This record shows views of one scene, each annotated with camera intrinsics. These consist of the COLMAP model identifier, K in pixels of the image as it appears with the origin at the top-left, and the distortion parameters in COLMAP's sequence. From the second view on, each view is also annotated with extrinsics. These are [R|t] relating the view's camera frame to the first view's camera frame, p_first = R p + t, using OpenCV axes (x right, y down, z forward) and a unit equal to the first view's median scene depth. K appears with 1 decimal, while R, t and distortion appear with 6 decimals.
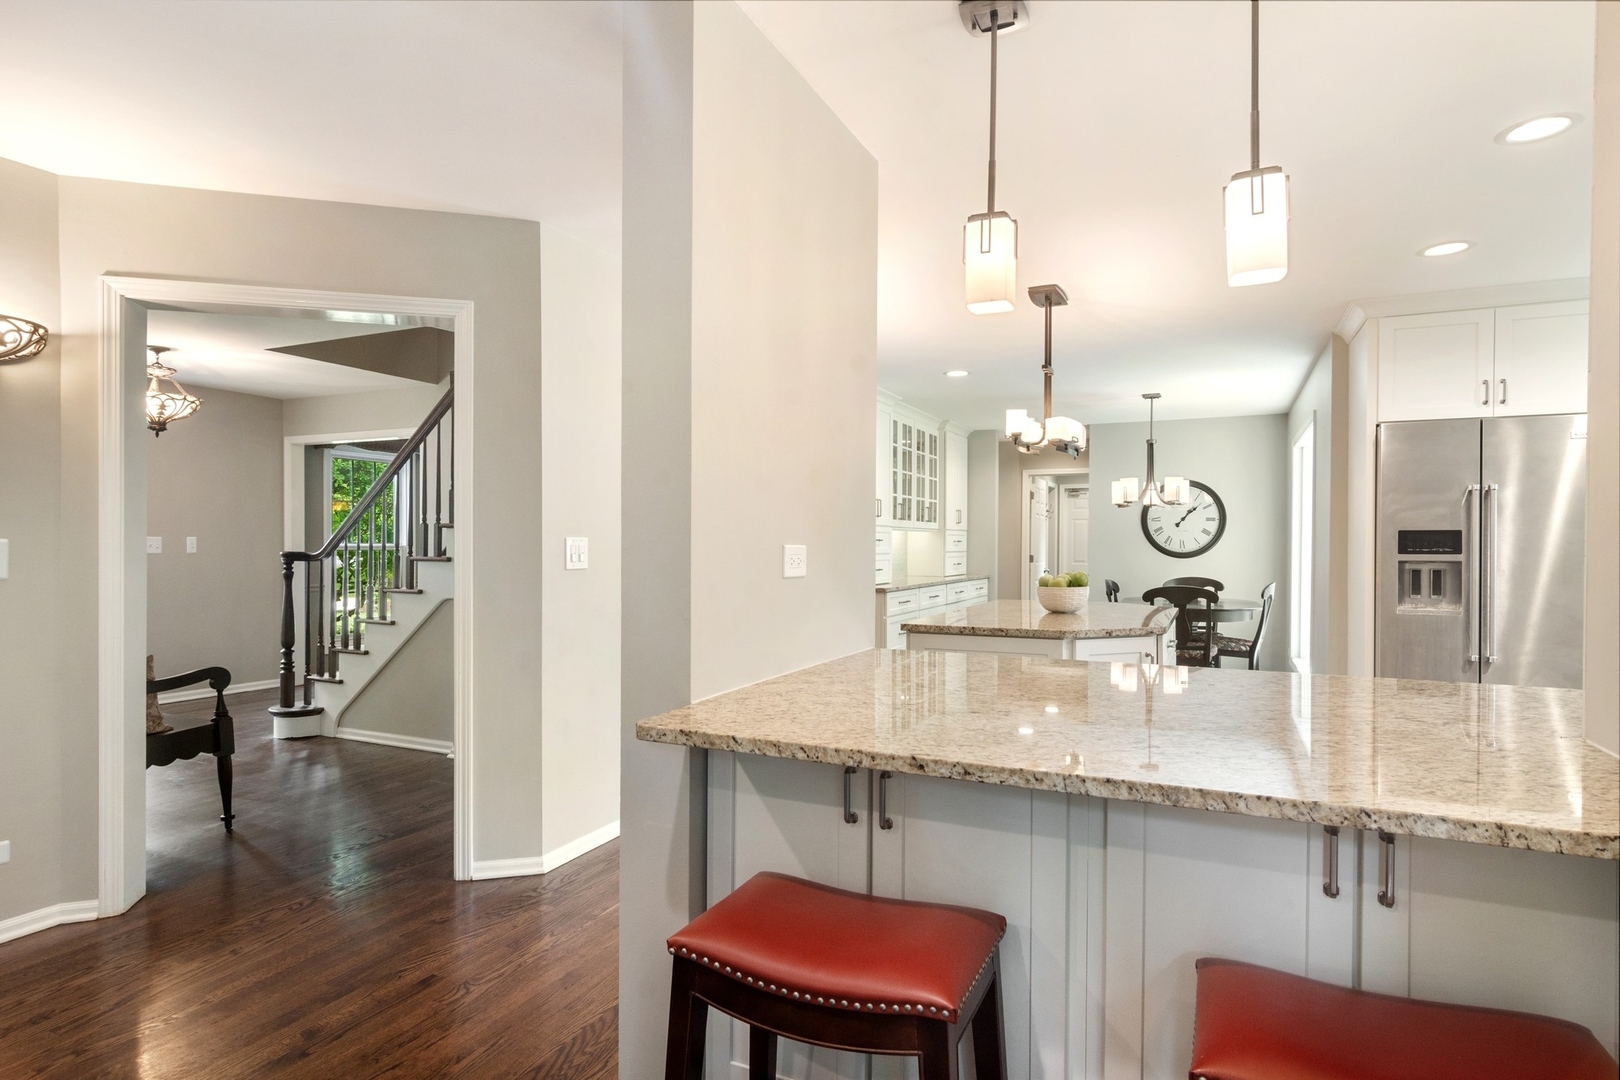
lens RADIAL K [[884.5, 0, 810.9], [0, 884.5, 542.3], [0, 0, 1]] dist [-0.004134, -0.000725]
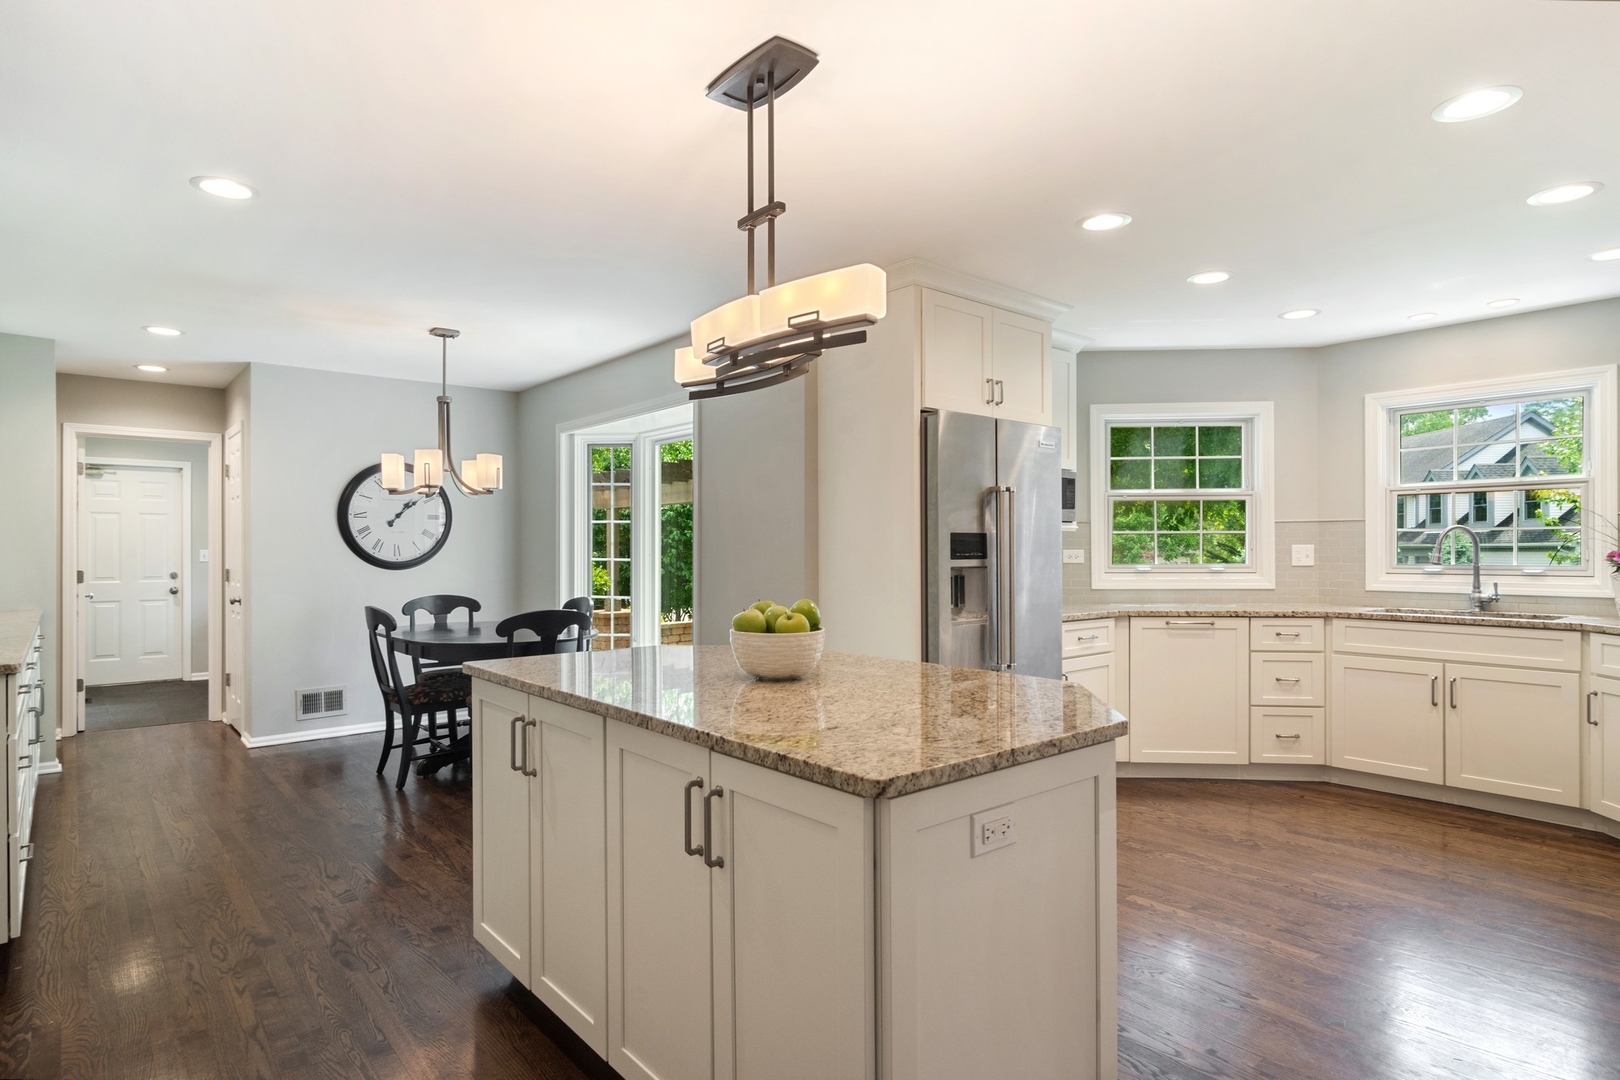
lens RADIAL K [[884.5, 0, 808.8], [0, 884.5, 544.4], [0, 0, 1]] dist [-0.004134, -0.000725]
pose [[0.413582, 0.000348, 0.910467, -0.100614], [0.002743, 0.999995, -0.001628, -0.000533], [-0.910463, 0.003171, 0.413578, 0.393407]]
